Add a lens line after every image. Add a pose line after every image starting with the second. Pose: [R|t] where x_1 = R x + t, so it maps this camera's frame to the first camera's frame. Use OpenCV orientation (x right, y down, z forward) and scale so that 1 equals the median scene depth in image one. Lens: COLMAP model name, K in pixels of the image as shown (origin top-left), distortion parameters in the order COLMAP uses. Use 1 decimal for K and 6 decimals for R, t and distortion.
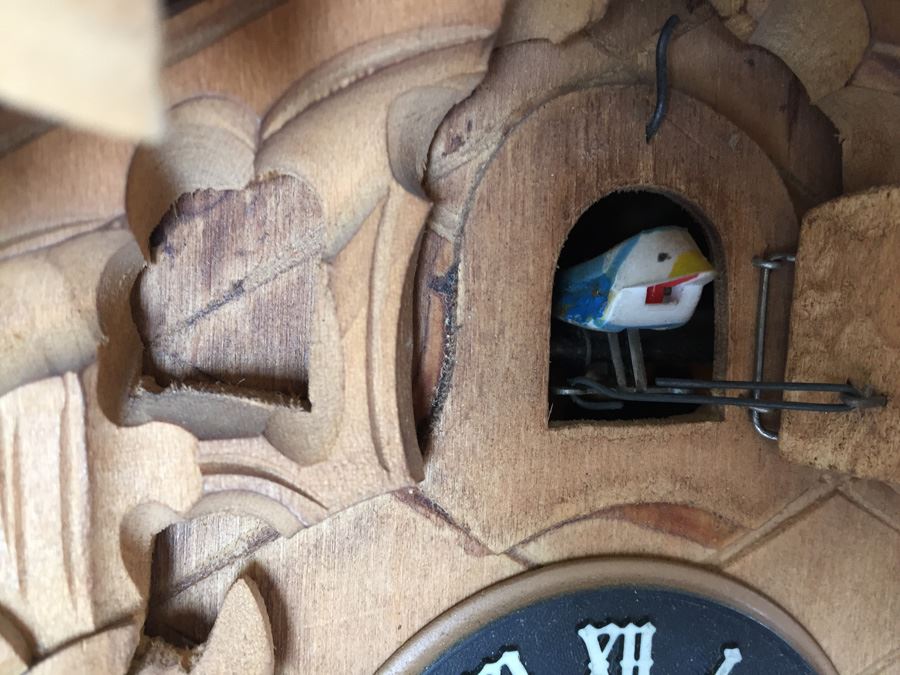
lens RADIAL K [[814.3, 0, 450.0], [0, 814.3, 337.5], [0, 0, 1]] dist [0.044913, -0.150733]
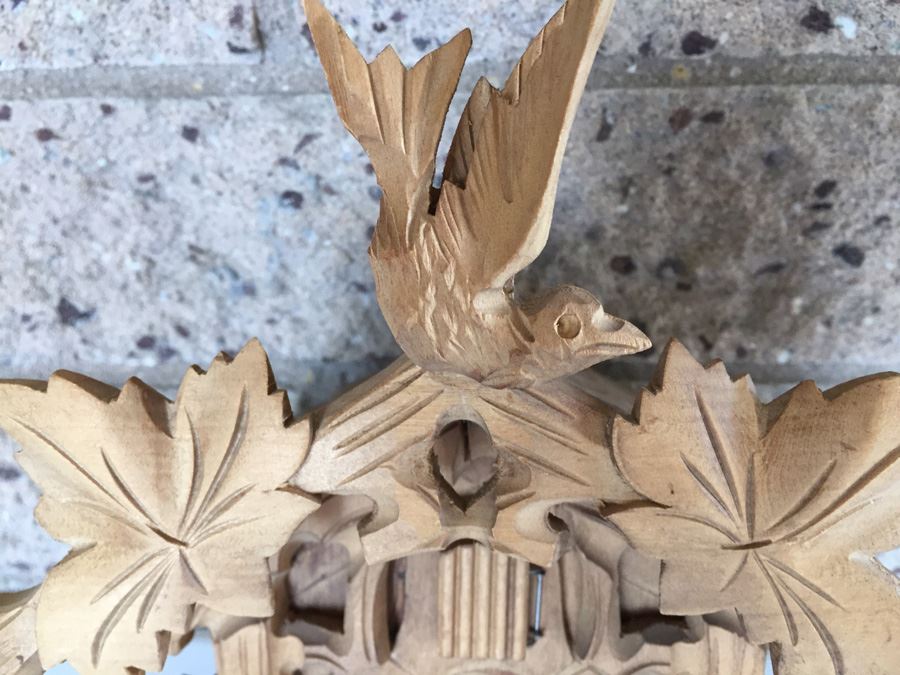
lens RADIAL K [[797.6, 0, 450.0], [0, 797.6, 337.5], [0, 0, 1]] dist [0.035155, -0.085865]
pose [[0.964667, 0.001828, -0.263465, 0.756848], [0.008423, 0.999251, 0.037774, -0.866816], [0.263337, -0.038659, 0.963929, -1.249736]]
